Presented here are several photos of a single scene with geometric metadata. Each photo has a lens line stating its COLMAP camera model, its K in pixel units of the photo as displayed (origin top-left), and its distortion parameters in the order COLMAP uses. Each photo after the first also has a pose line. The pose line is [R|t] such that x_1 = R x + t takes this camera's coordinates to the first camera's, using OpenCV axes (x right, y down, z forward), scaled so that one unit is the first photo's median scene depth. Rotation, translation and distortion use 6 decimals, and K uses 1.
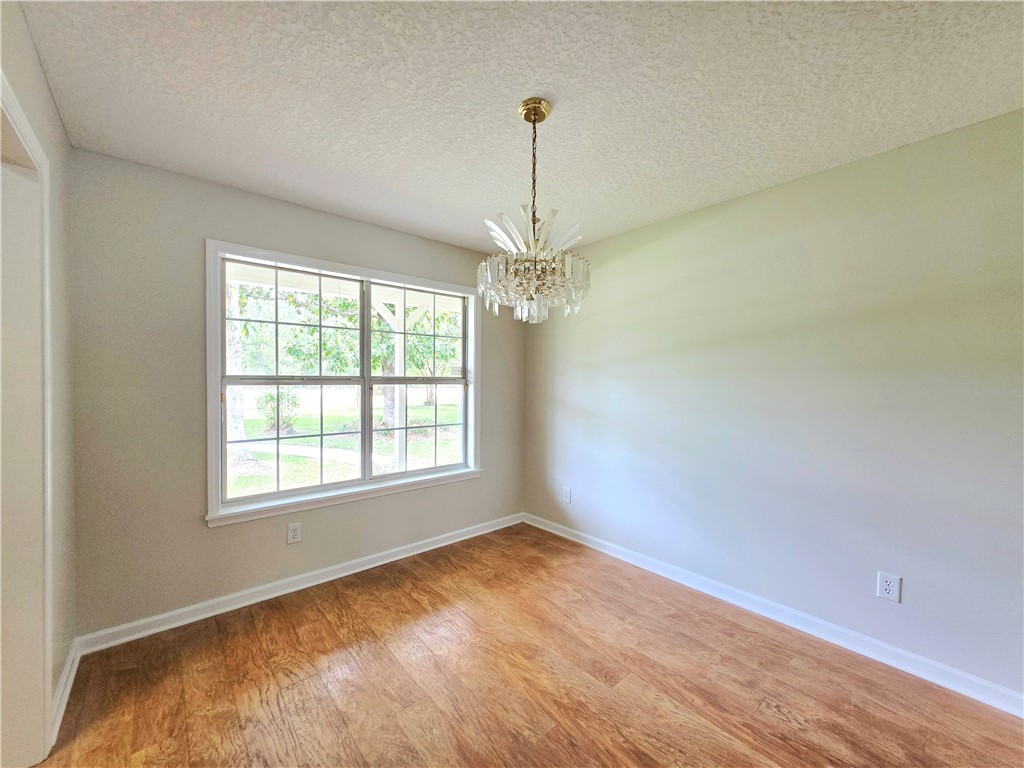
lens RADIAL K [[408.2, 0, 512.0], [0, 408.2, 384.0], [0, 0, 1]] dist [0.001649, -0.000313]
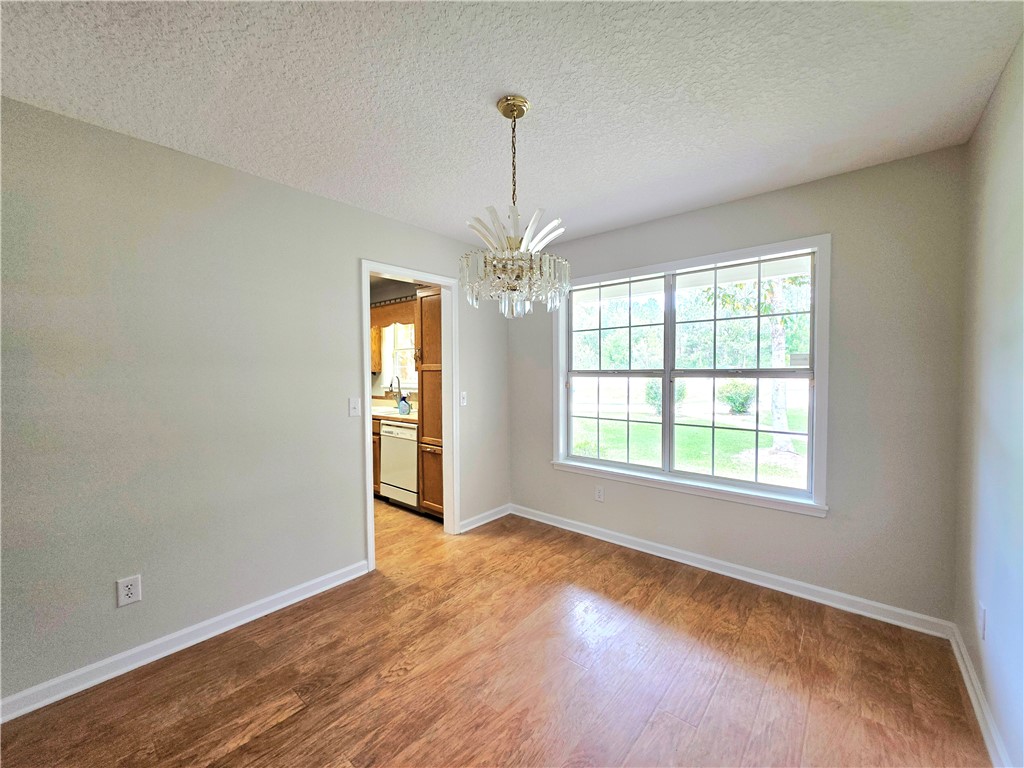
lens RADIAL K [[408.2, 0, 512.0], [0, 408.2, 384.0], [0, 0, 1]] dist [0.001649, -0.000313]
pose [[0.152087, 0.025066, -0.988049, 0.658035], [-0.002361, 0.999685, 0.024998, -0.007965], [0.988364, -0.001469, 0.152098, 0.524577]]
